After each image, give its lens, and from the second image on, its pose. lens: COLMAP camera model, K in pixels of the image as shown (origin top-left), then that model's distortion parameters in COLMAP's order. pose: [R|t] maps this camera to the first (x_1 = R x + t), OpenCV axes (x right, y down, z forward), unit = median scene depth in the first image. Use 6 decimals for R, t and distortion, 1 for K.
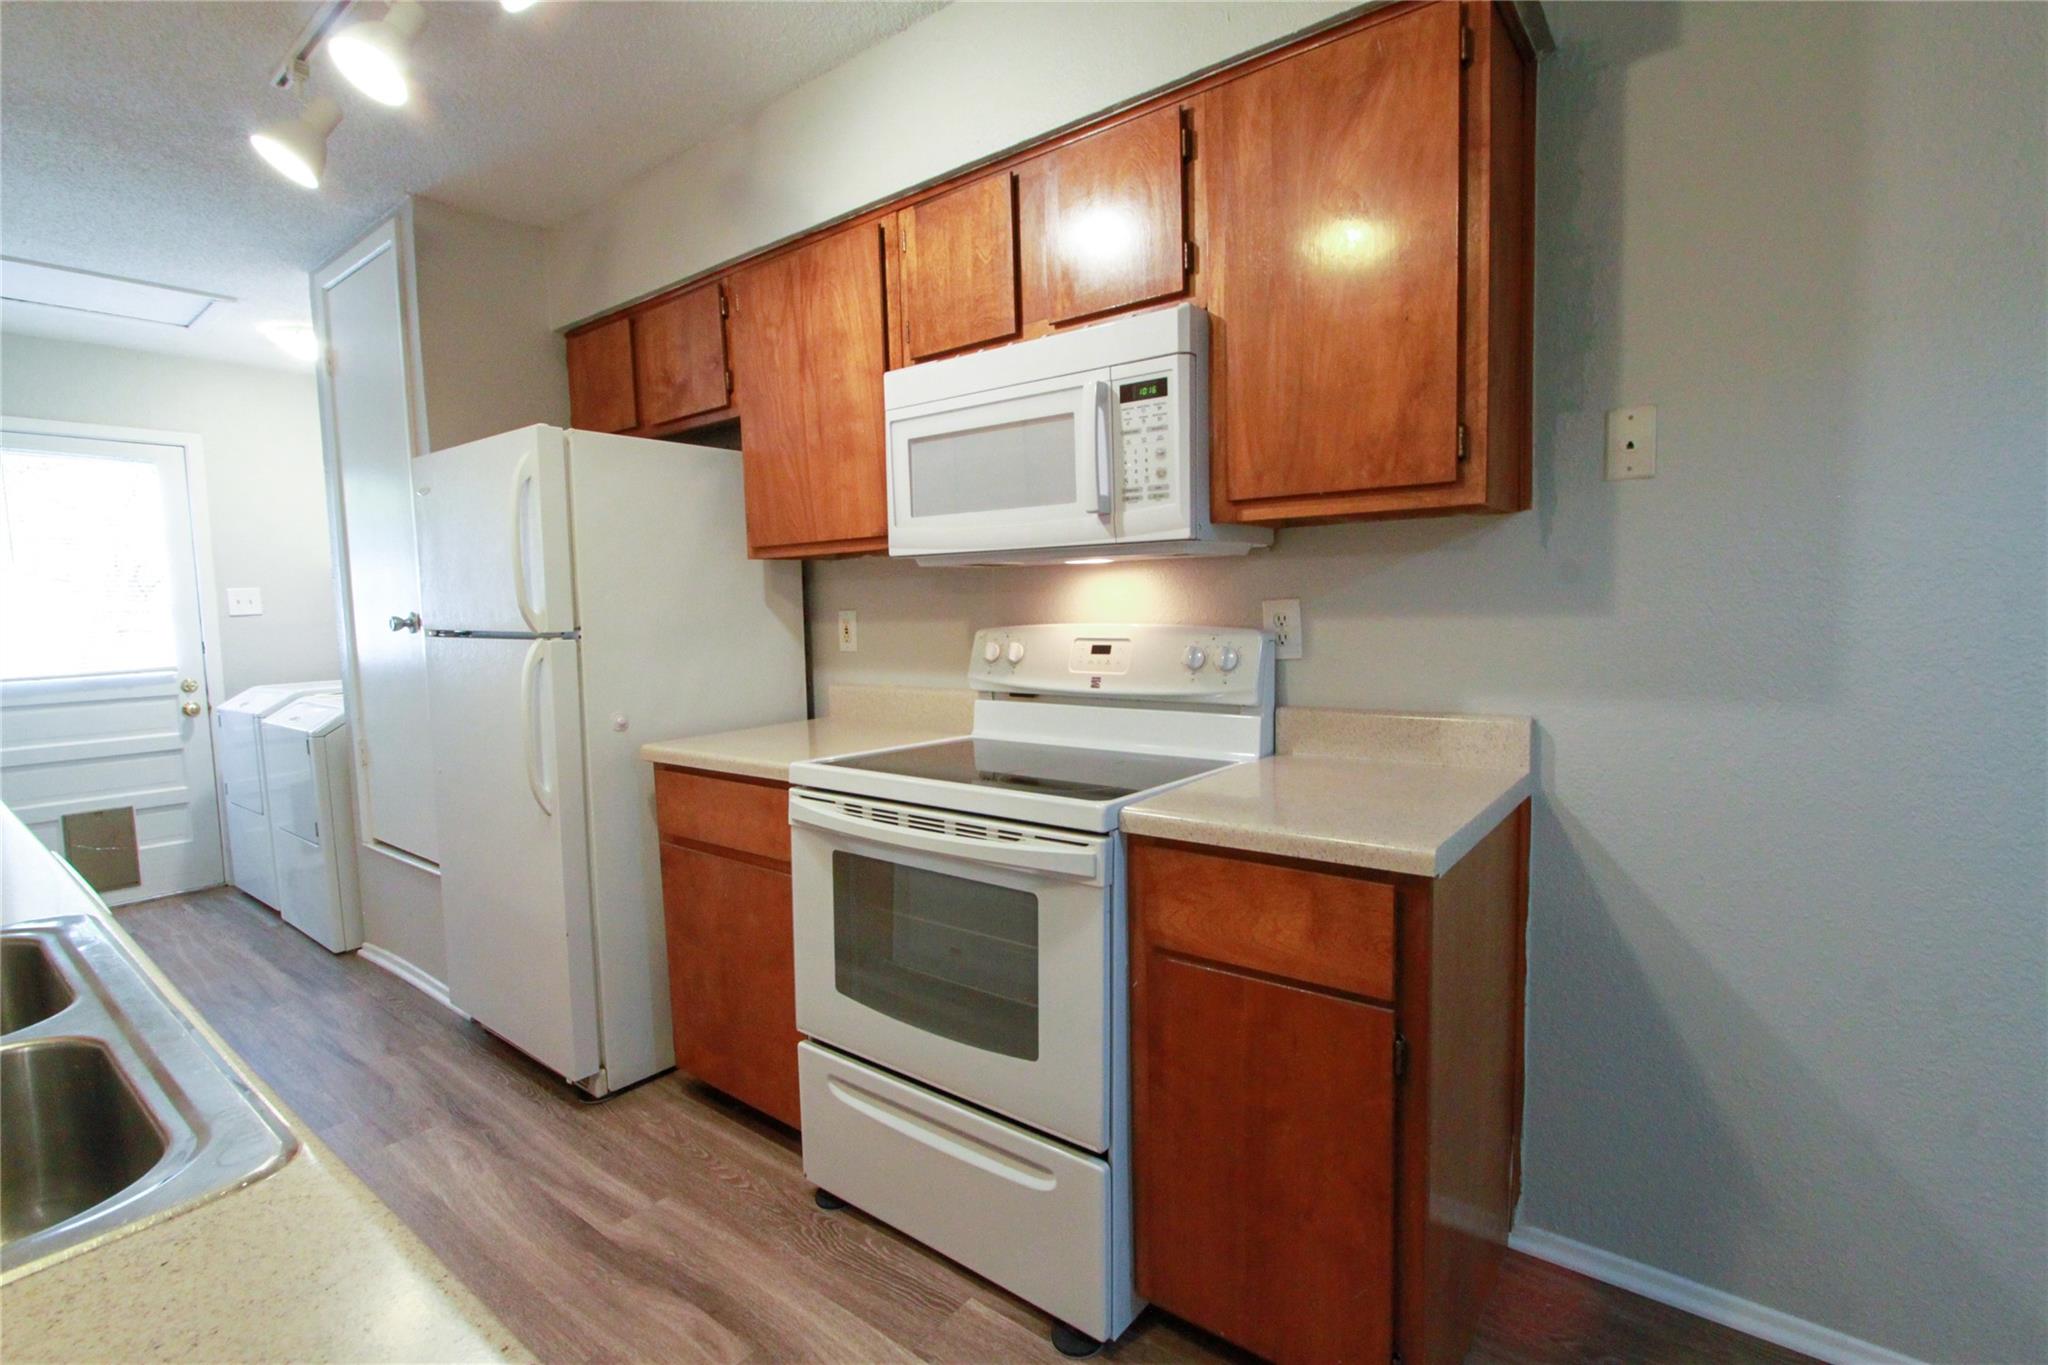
lens RADIAL K [[945.3, 0, 1028.6], [0, 945.3, 685.1], [0, 0, 1]] dist [-0.019305, 0.002995]
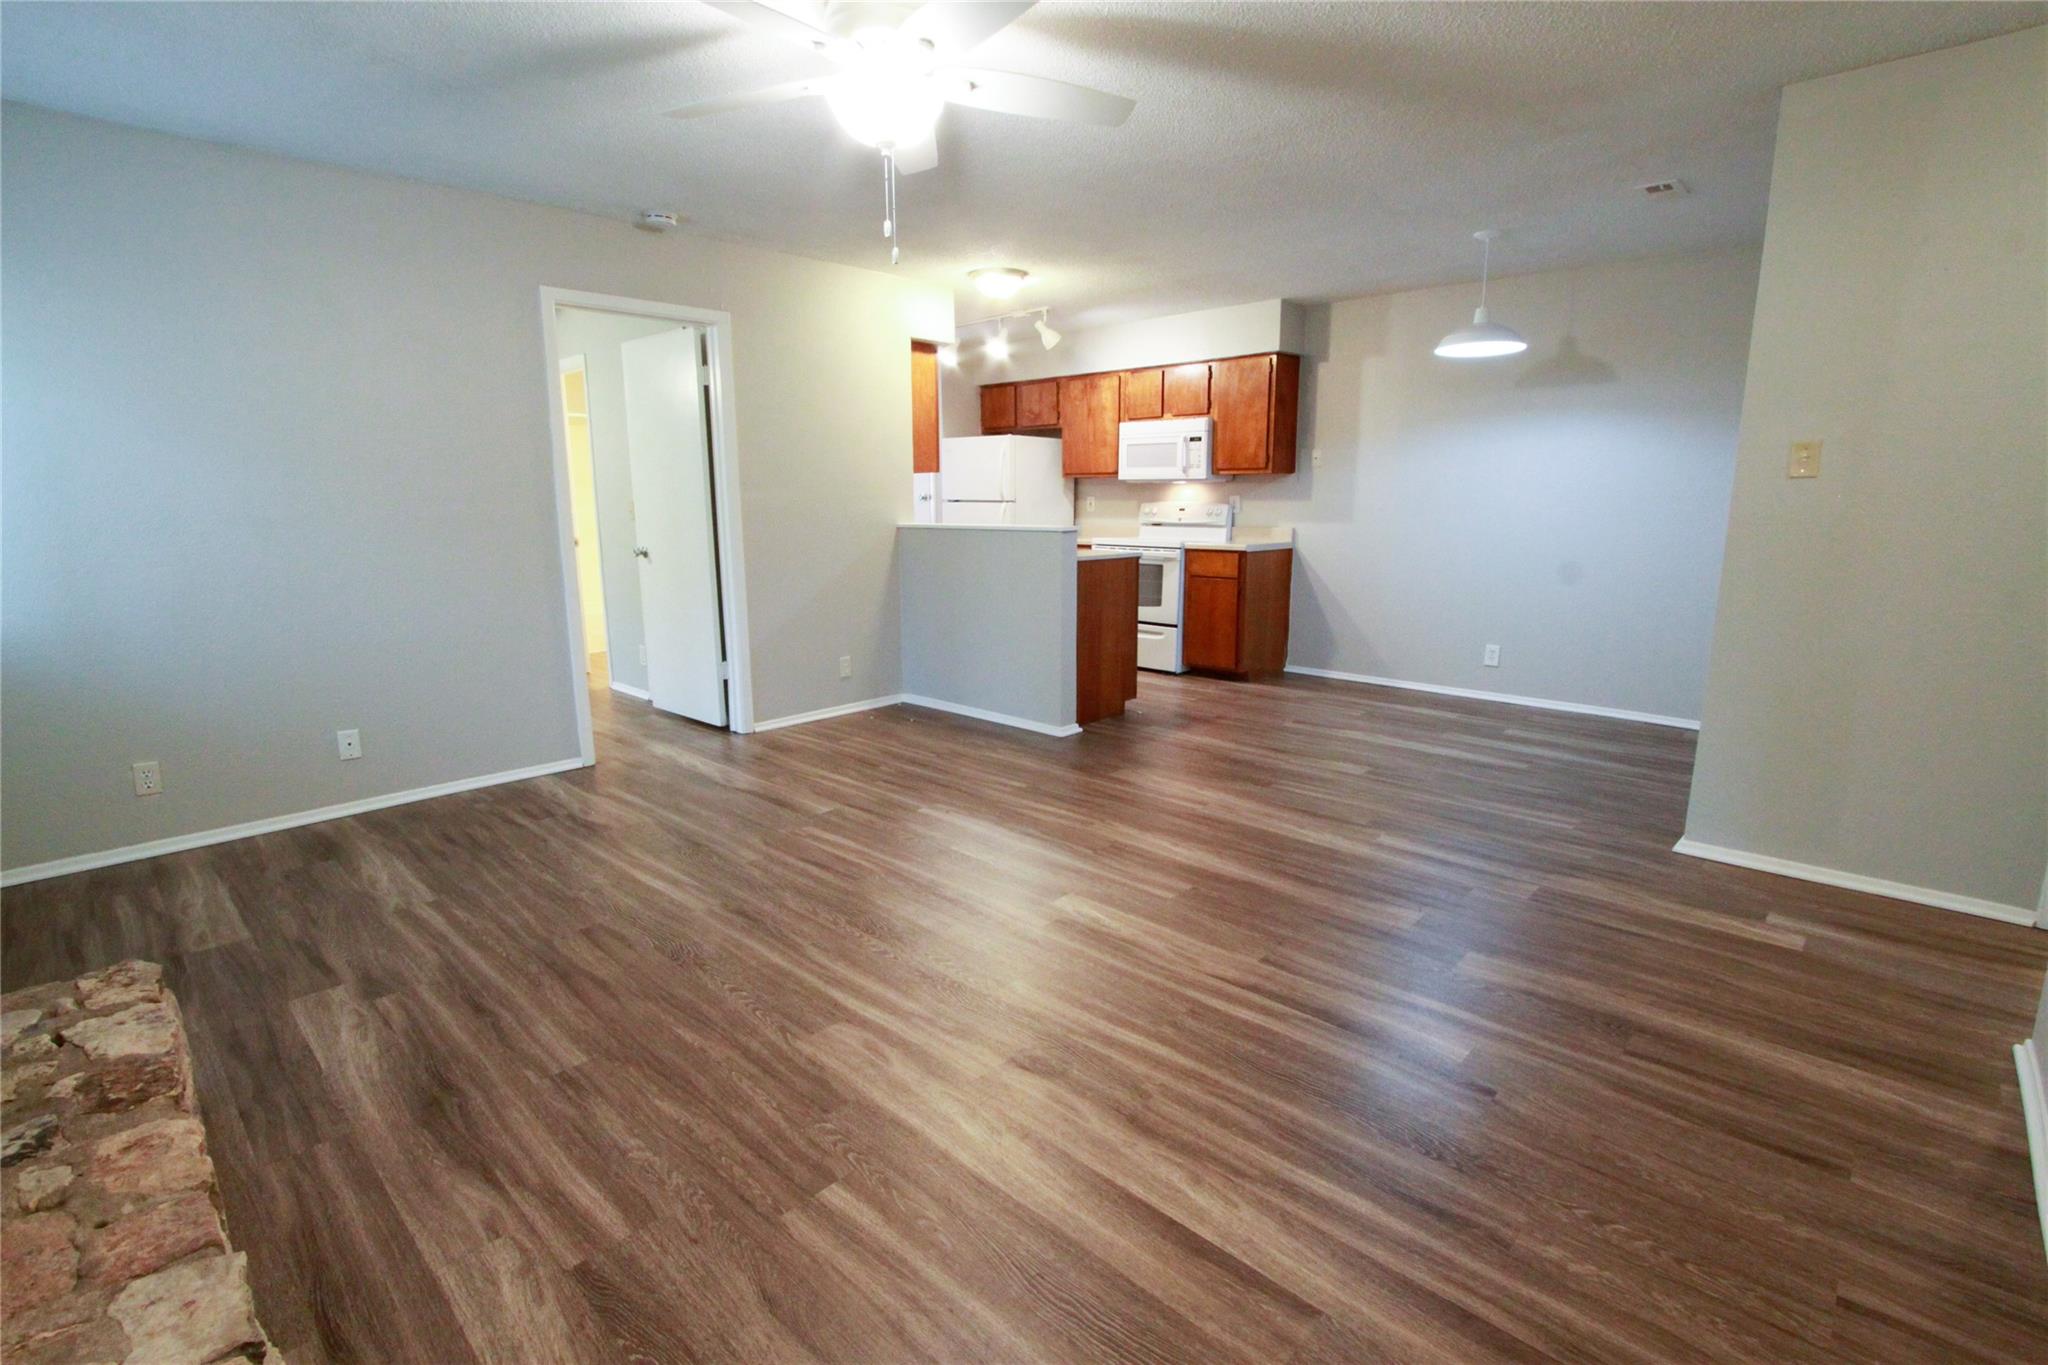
lens RADIAL K [[945.3, 0, 1029.1], [0, 945.3, 693.6], [0, 0, 1]] dist [-0.019305, 0.002995]
pose [[0.995645, 0.039852, -0.084282, -0.164252], [-0.029746, 0.992577, 0.117928, 0.245863], [0.088356, -0.114907, 0.989439, -2.578896]]
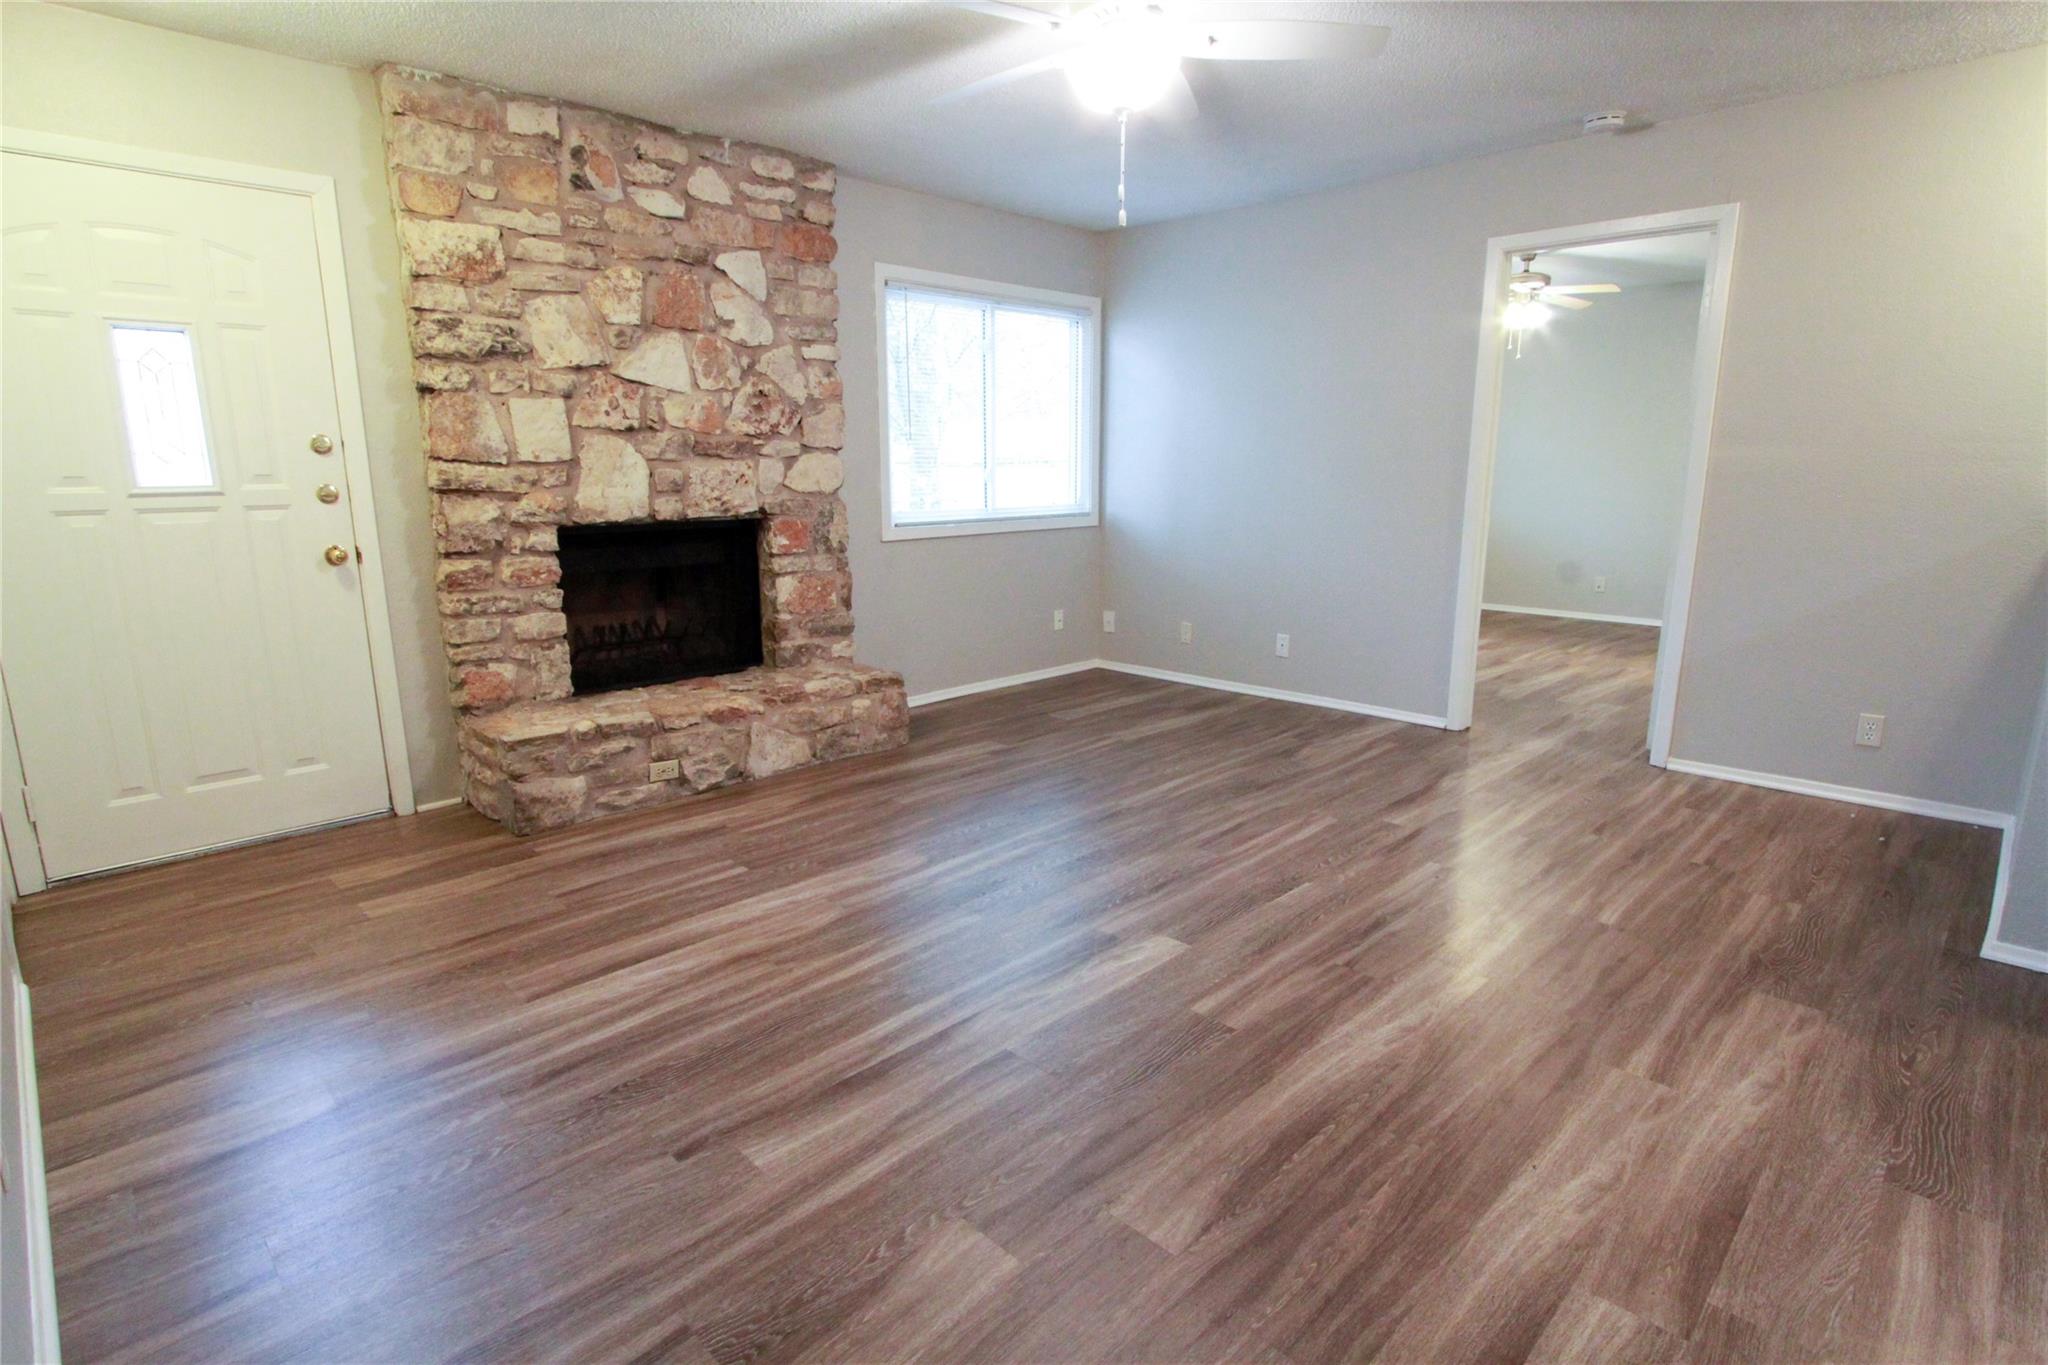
lens RADIAL K [[1031.6, 0, 1022.6], [0, 1031.6, 689.3], [0, 0, 1]] dist [-0.021548, 0.003655]
pose [[-0.120788, 0.241497, -0.962855, 1.028127], [-0.083474, 0.964050, 0.252268, 0.098046], [0.989162, 0.110844, -0.096287, -1.228416]]
